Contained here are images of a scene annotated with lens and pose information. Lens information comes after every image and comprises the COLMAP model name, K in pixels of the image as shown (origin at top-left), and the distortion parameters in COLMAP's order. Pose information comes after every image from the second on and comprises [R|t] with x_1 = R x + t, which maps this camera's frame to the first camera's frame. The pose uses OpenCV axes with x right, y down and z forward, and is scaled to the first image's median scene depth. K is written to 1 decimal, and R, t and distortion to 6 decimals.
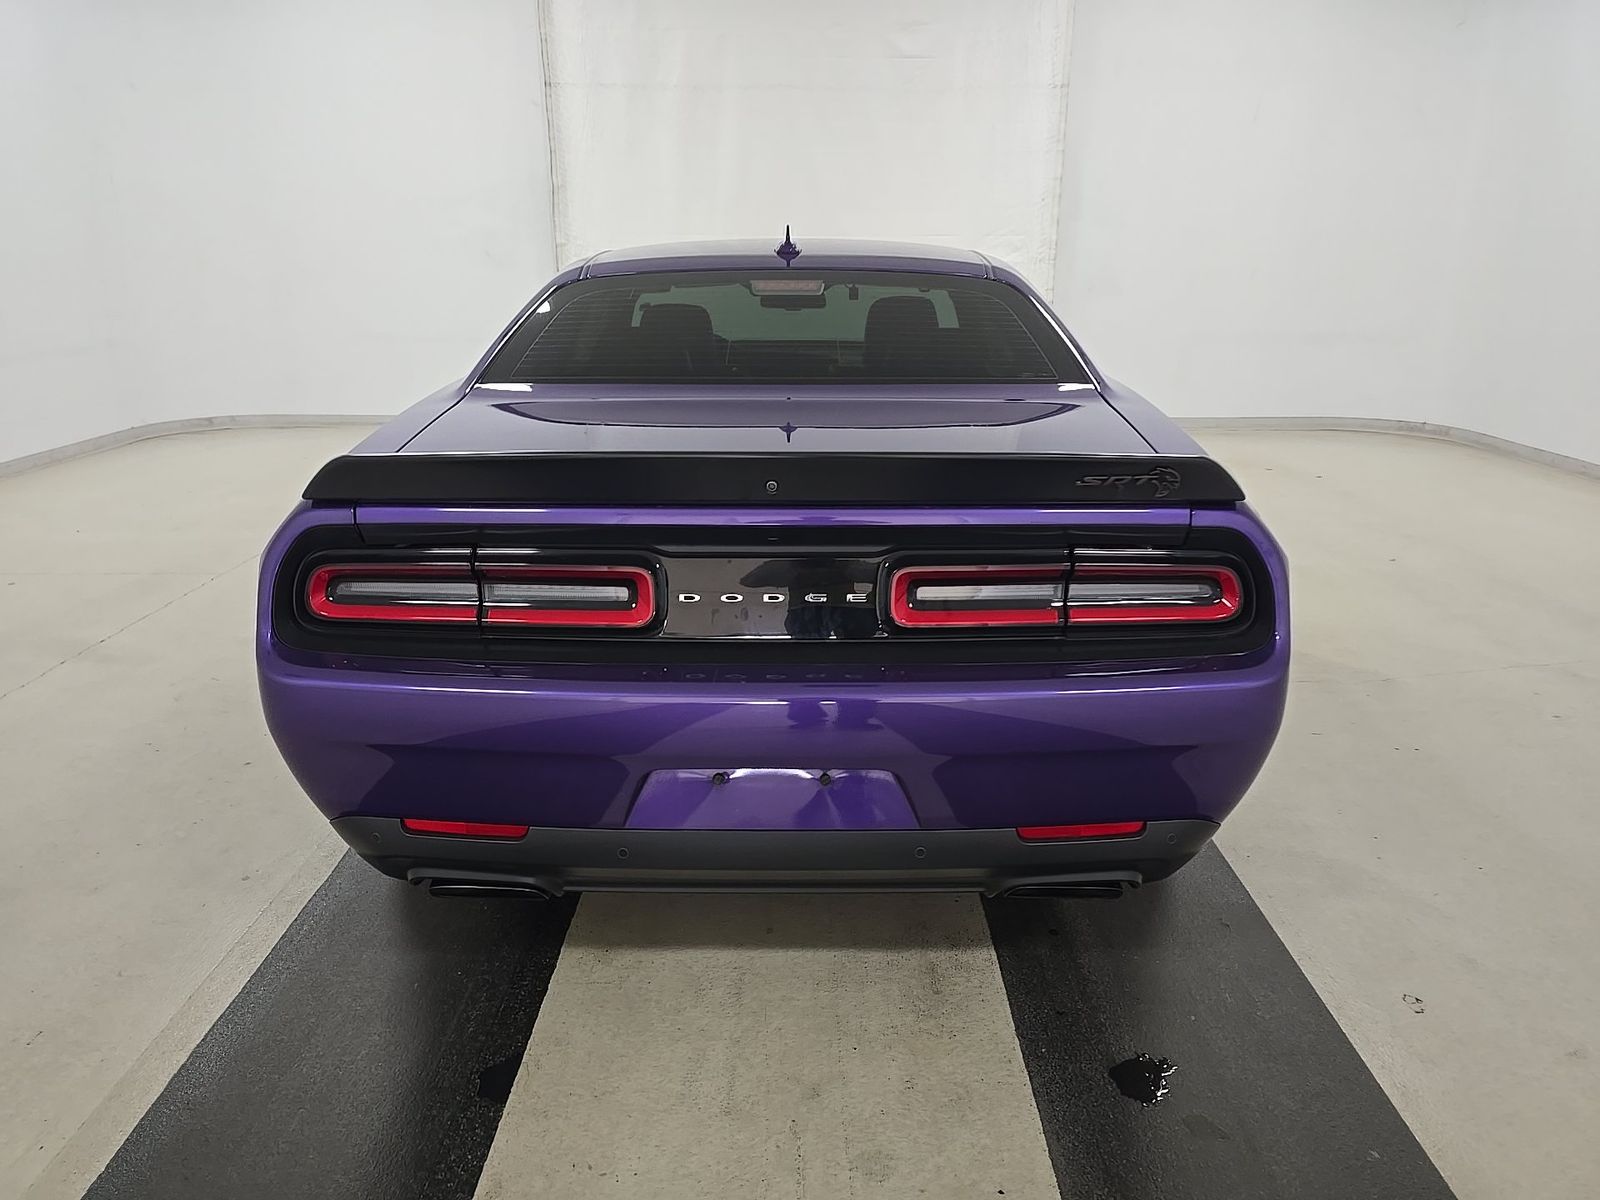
lens RADIAL K [[1077.9, 0, 805.0], [0, 1077.9, 601.2], [0, 0, 1]] dist [0.007442, 0.000109]
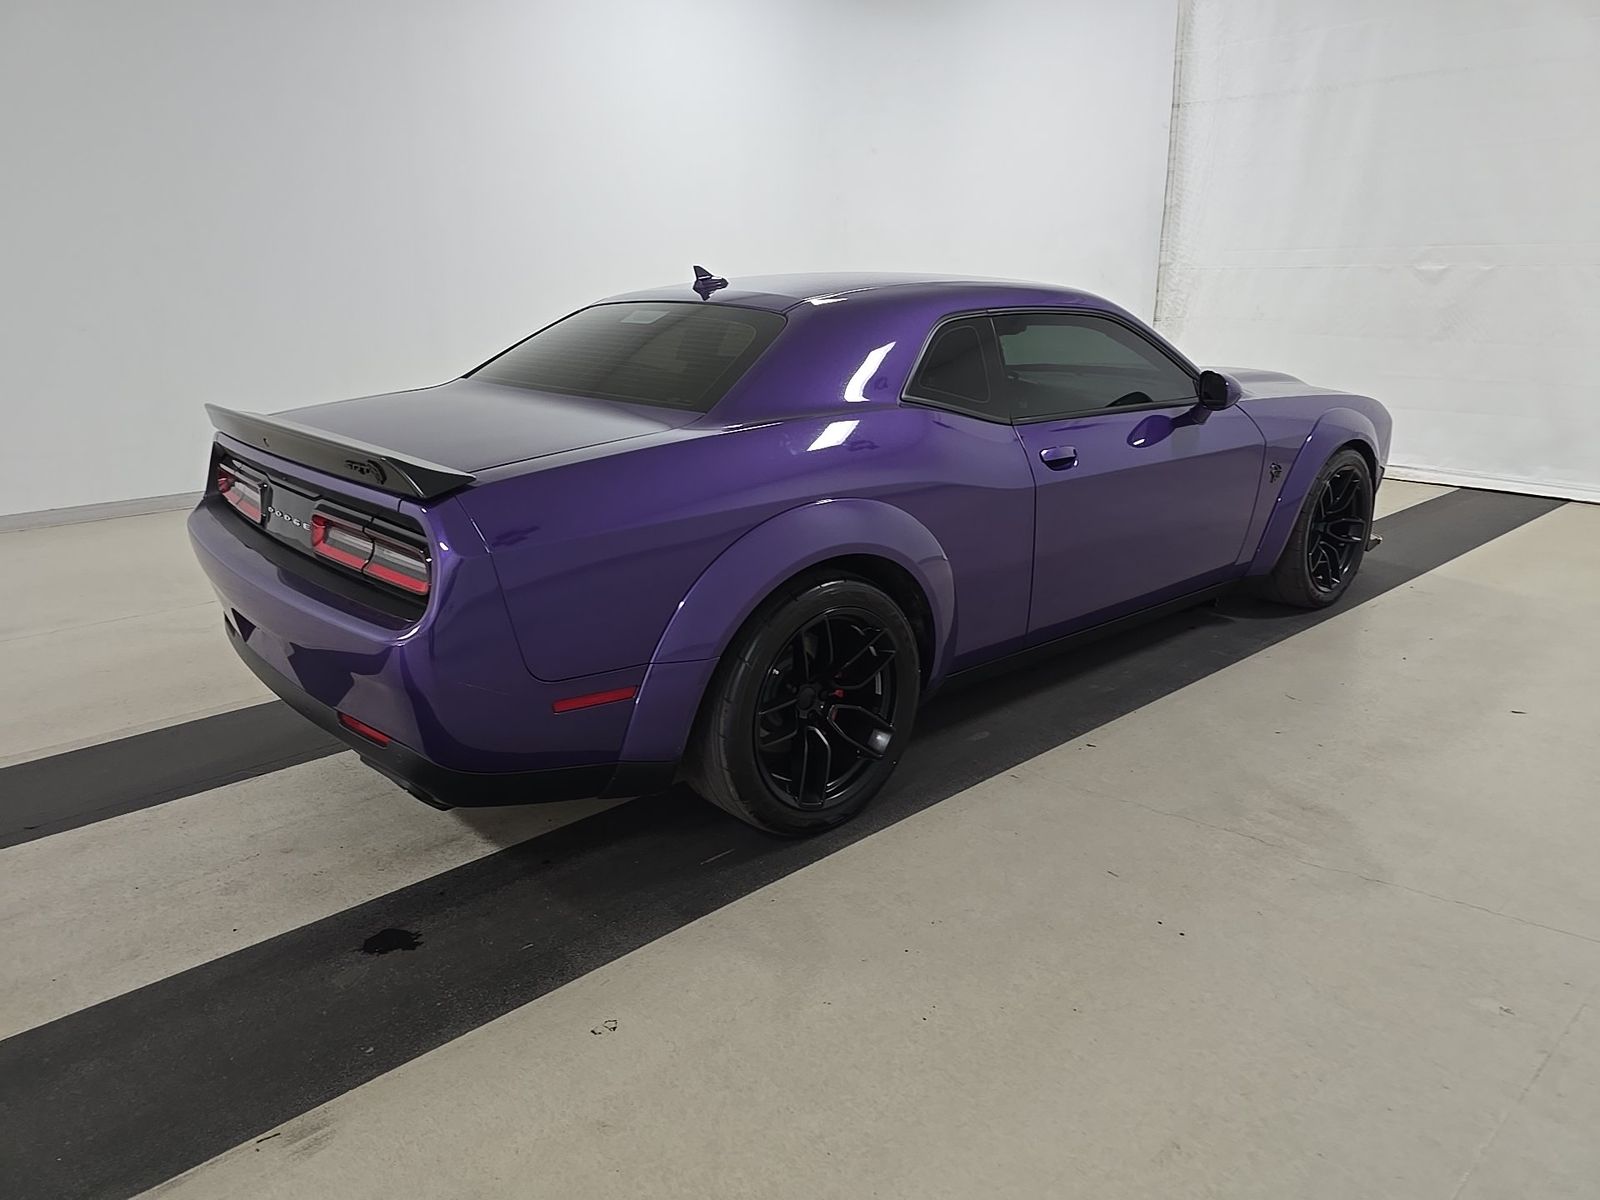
lens RADIAL K [[1077.9, 0, 805.0], [0, 1077.9, 601.2], [0, 0, 1]] dist [0.007442, 0.000109]
pose [[0.666406, 0.205070, -0.716833, 0.350104], [-0.211893, 0.973879, 0.081618, -0.037962], [0.714846, 0.097502, 0.692451, 0.101166]]
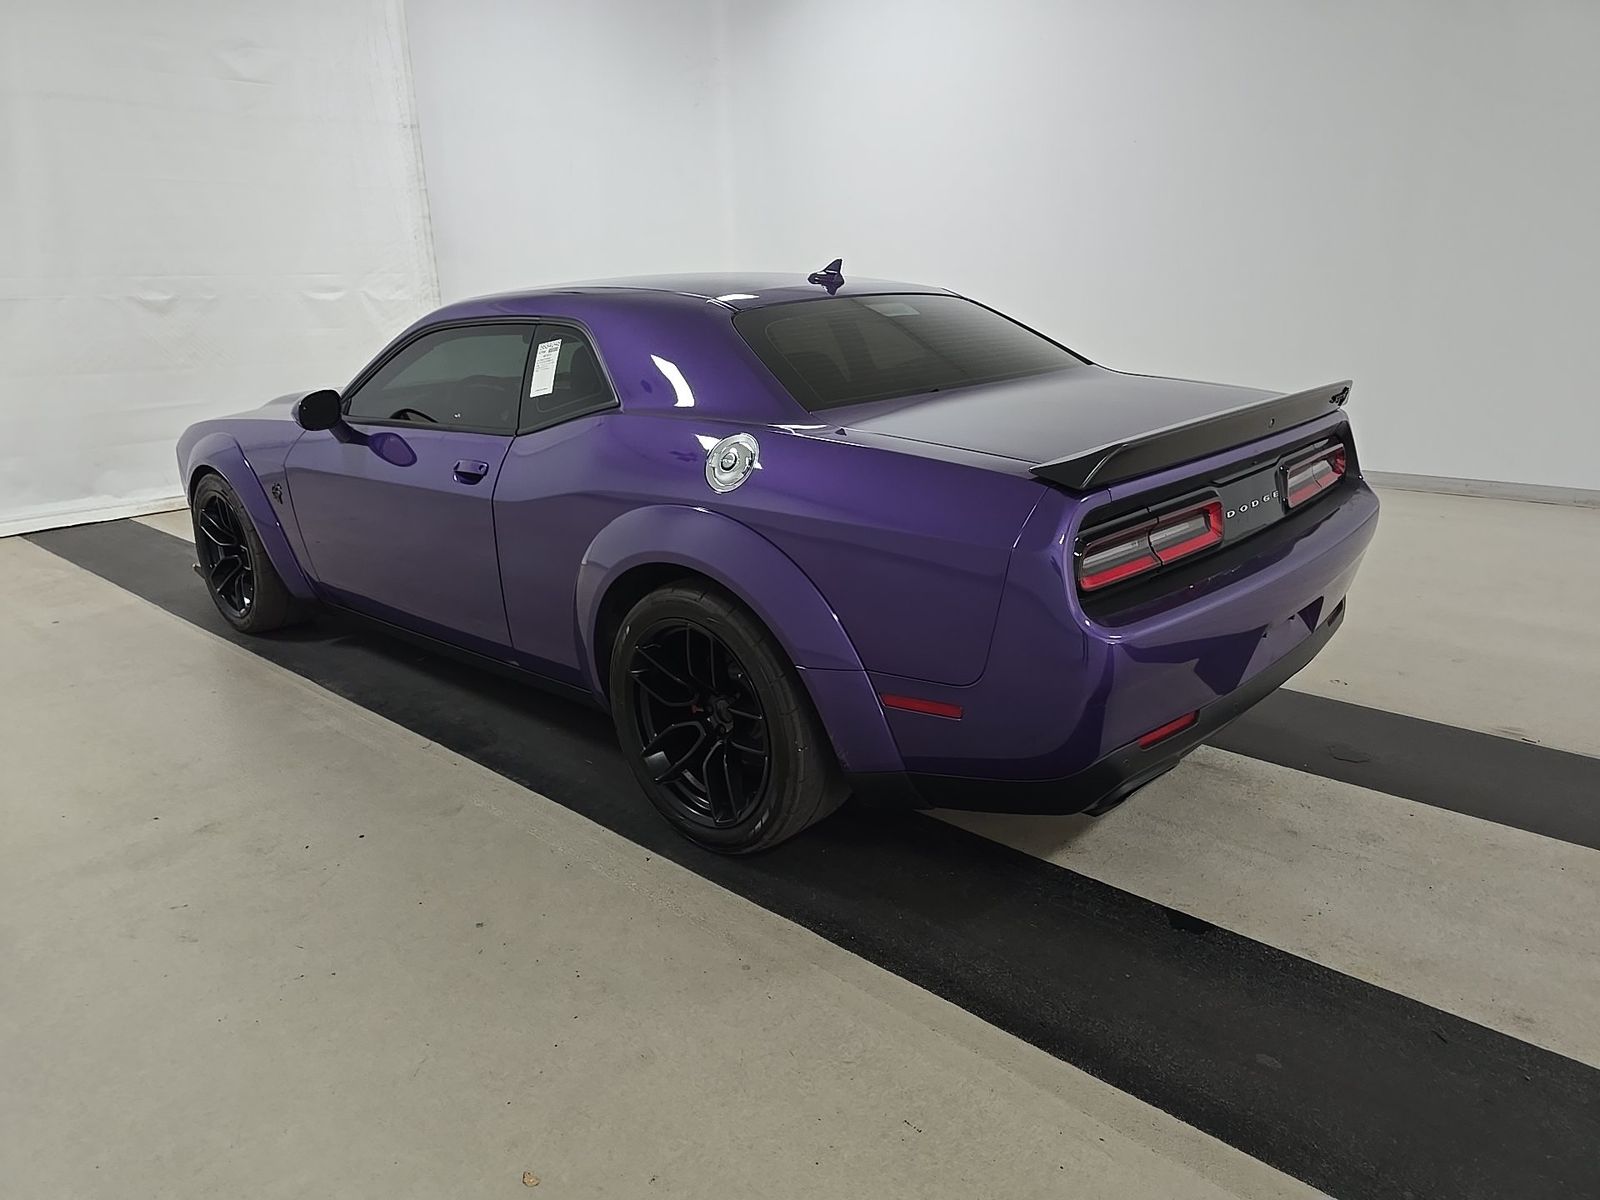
lens RADIAL K [[1077.9, 0, 805.0], [0, 1077.9, 601.2], [0, 0, 1]] dist [0.007442, 0.000109]
pose [[0.671410, -0.231051, 0.704147, -0.329610], [0.253468, 0.964449, 0.074779, -0.031013], [-0.696392, 0.128271, 0.706105, 0.087418]]
